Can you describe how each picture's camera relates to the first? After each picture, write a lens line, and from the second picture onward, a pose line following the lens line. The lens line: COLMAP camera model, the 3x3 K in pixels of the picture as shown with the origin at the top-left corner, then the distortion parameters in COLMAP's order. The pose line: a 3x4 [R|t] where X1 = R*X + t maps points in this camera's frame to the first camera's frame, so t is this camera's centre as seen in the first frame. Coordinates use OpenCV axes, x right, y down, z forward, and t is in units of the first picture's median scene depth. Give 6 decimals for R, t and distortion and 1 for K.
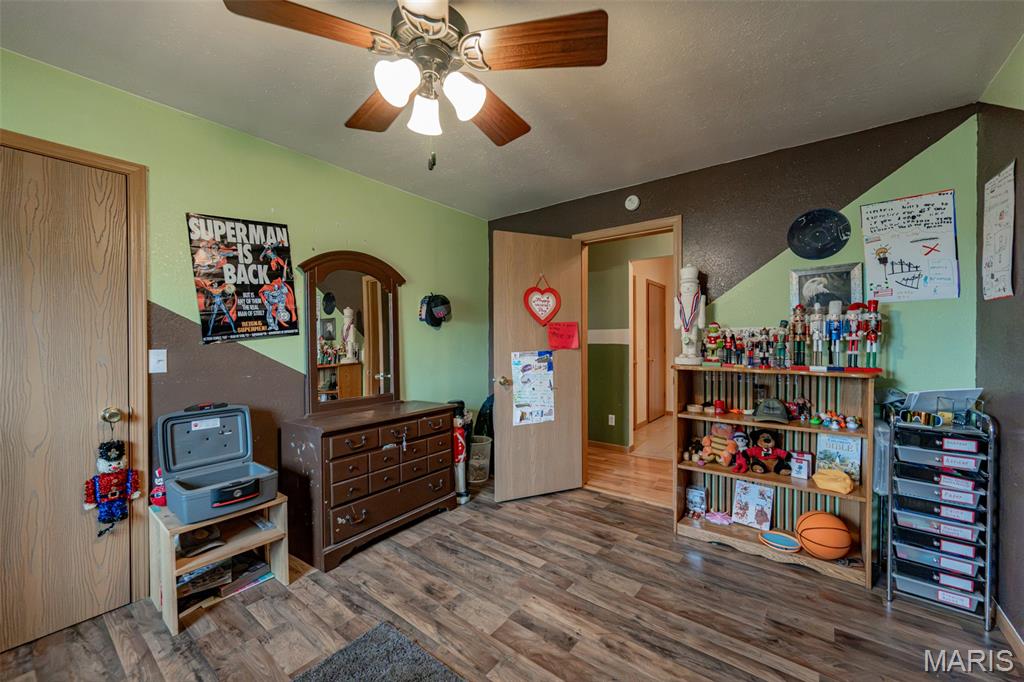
lens RADIAL K [[399.7, 0, 527.3], [0, 399.7, 341.5], [0, 0, 1]] dist [-0.000303, -0.000040]
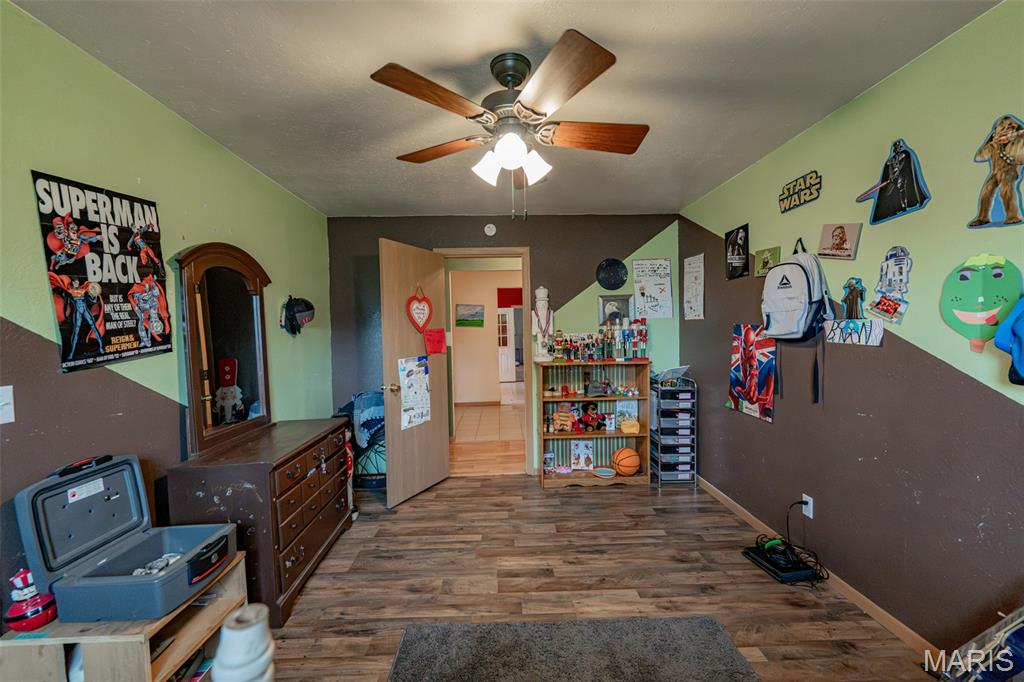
lens RADIAL K [[399.7, 0, 524.1], [0, 399.7, 341.4], [0, 0, 1]] dist [-0.000303, -0.000040]
pose [[0.773070, -0.024590, 0.633844, -0.585432], [0.018884, 0.999698, 0.015752, -0.038001], [-0.634040, -0.000208, 0.773300, 0.003436]]
